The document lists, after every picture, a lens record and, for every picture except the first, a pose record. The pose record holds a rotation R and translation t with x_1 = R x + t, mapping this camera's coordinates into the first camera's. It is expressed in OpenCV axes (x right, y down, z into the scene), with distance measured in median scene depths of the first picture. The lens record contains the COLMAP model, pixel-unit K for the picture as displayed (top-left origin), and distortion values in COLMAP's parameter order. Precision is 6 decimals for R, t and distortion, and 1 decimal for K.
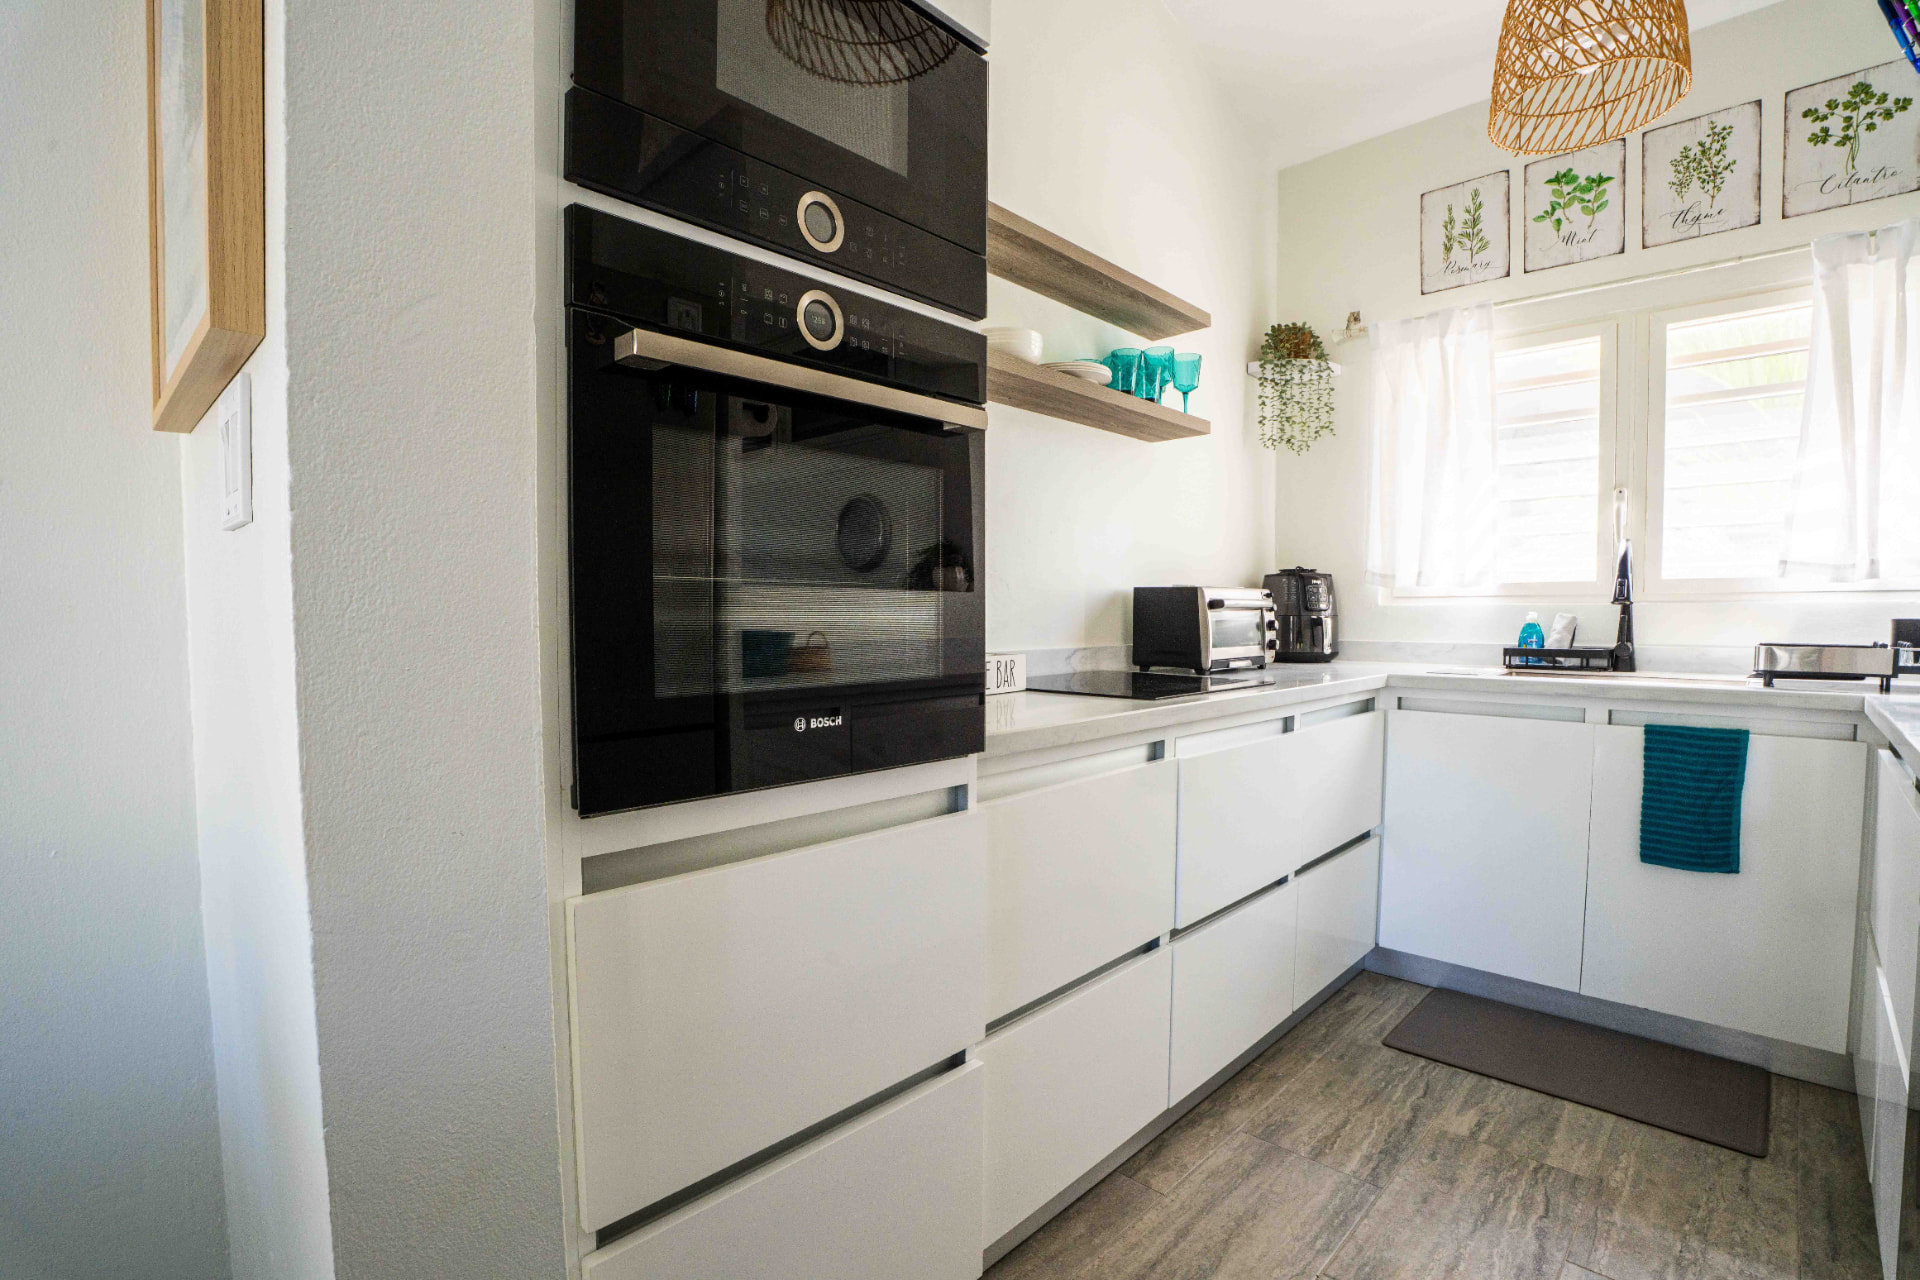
lens RADIAL K [[888.0, 0, 948.3], [0, 888.0, 656.5], [0, 0, 1]] dist [-0.073503, 0.017440]
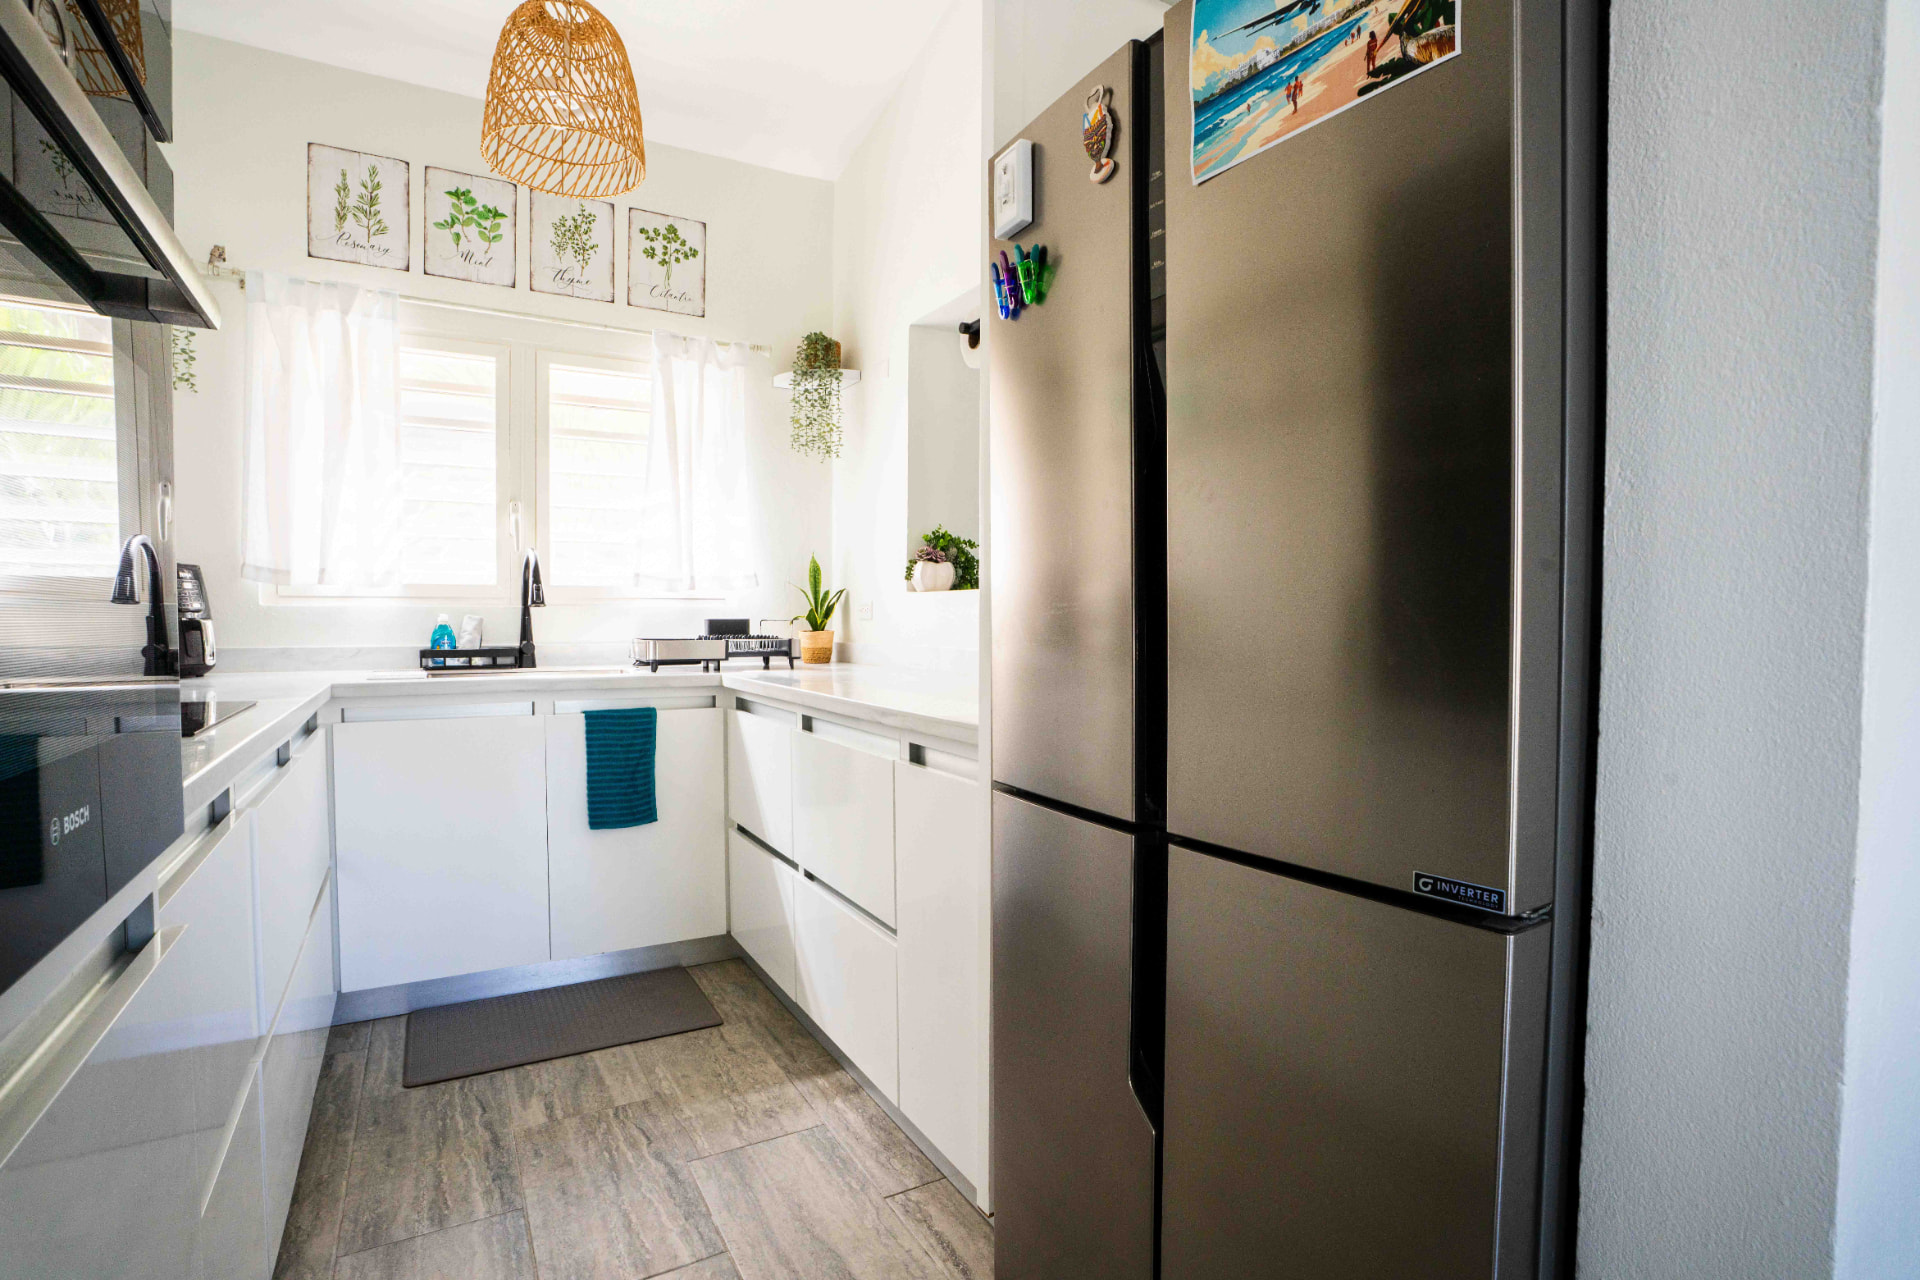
lens RADIAL K [[920.3, 0, 960.3], [0, 920.3, 650.4], [0, 0, 1]] dist [-0.065914, 0.025922]
pose [[0.272997, -0.031701, 0.961492, -0.195383], [0.041665, 0.998909, 0.021105, -0.006318], [-0.961112, 0.034299, 0.274020, 0.140071]]
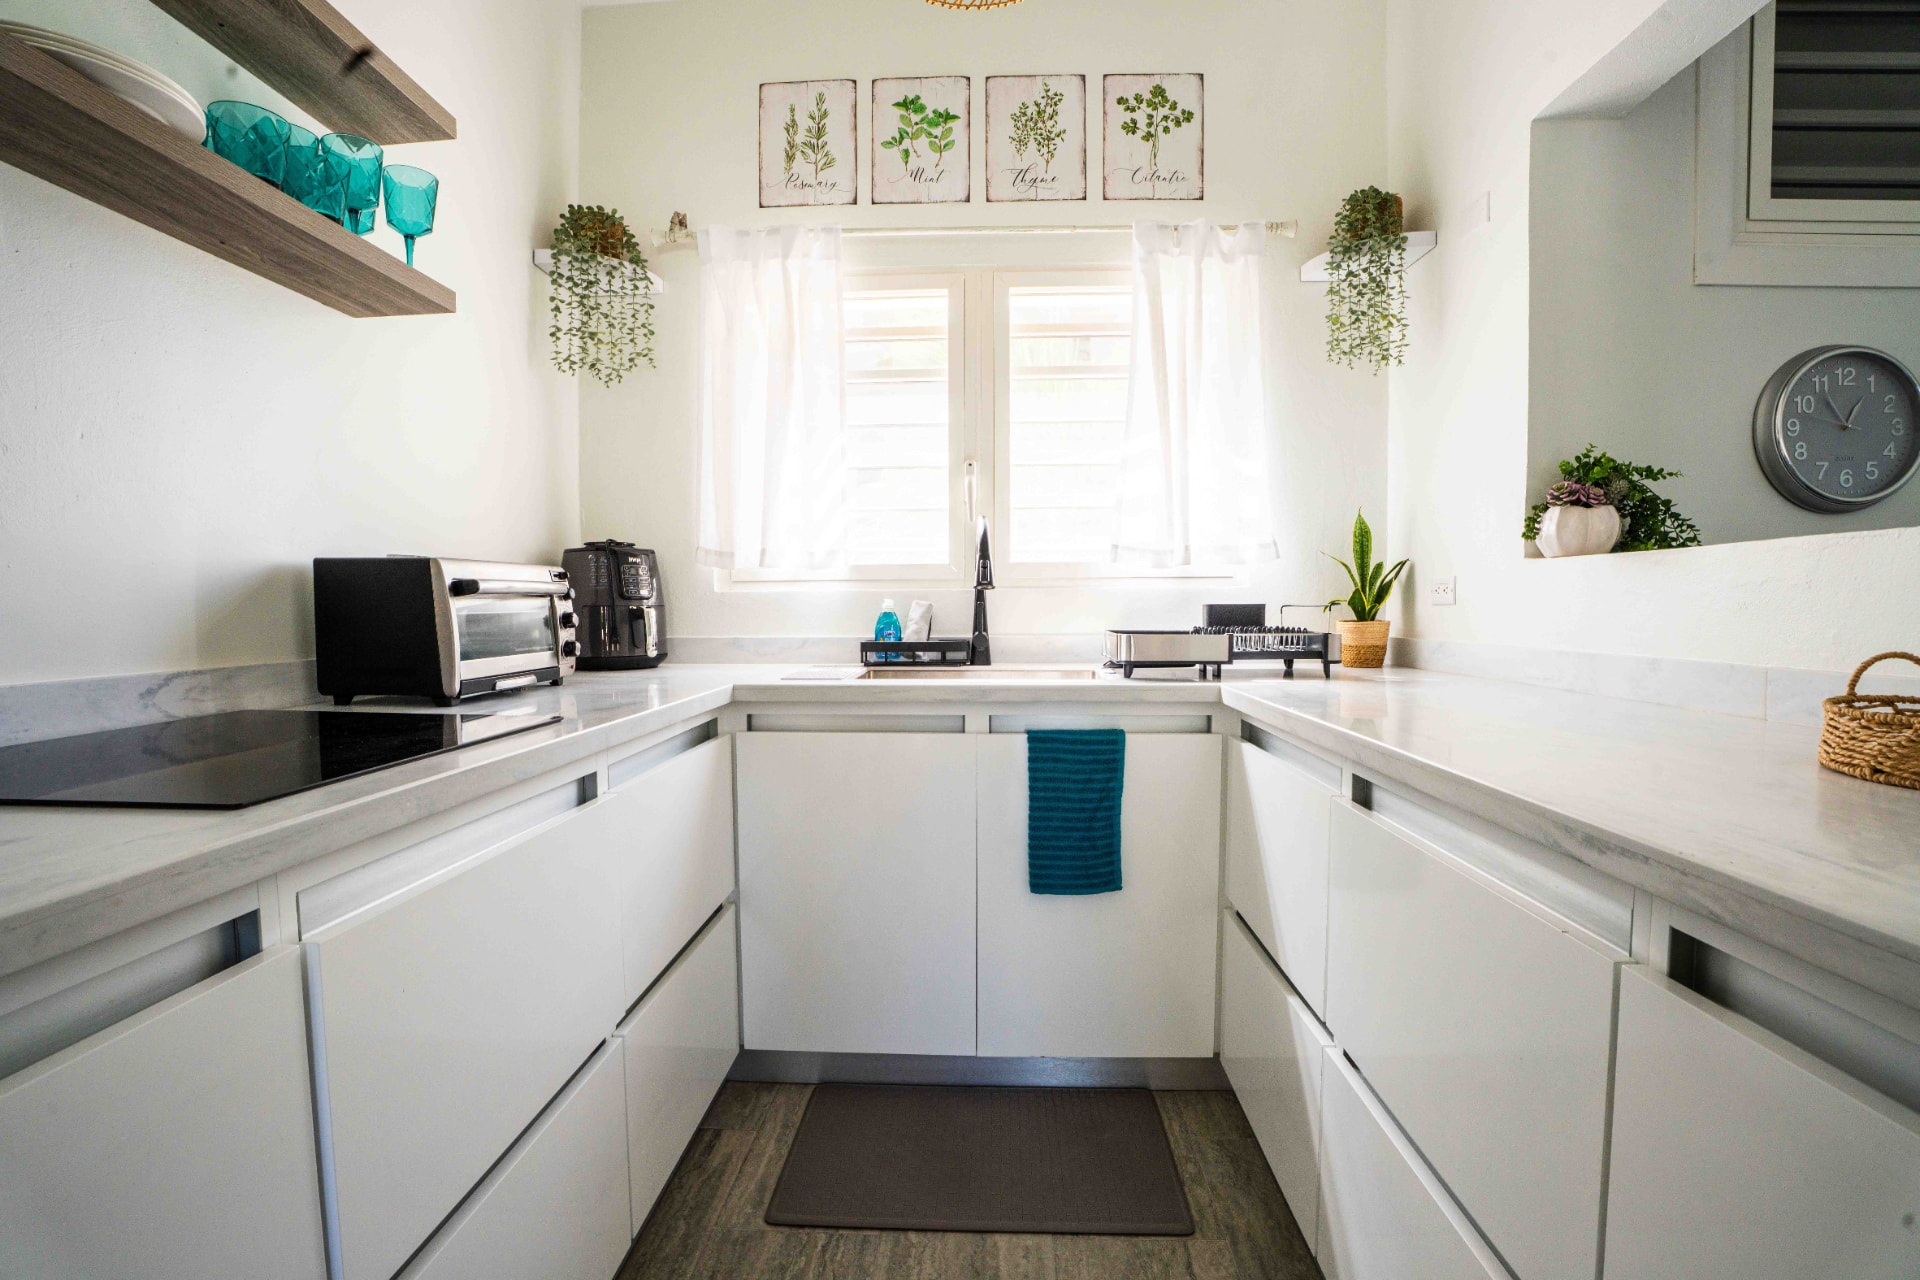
lens RADIAL K [[888.0, 0, 948.3], [0, 888.0, 656.5], [0, 0, 1]] dist [-0.073503, 0.017440]
pose [[0.749945, -0.040714, 0.660246, 0.154059], [0.034789, 0.999150, 0.022098, -0.013455], [-0.660585, 0.006397, 0.750724, 0.330971]]
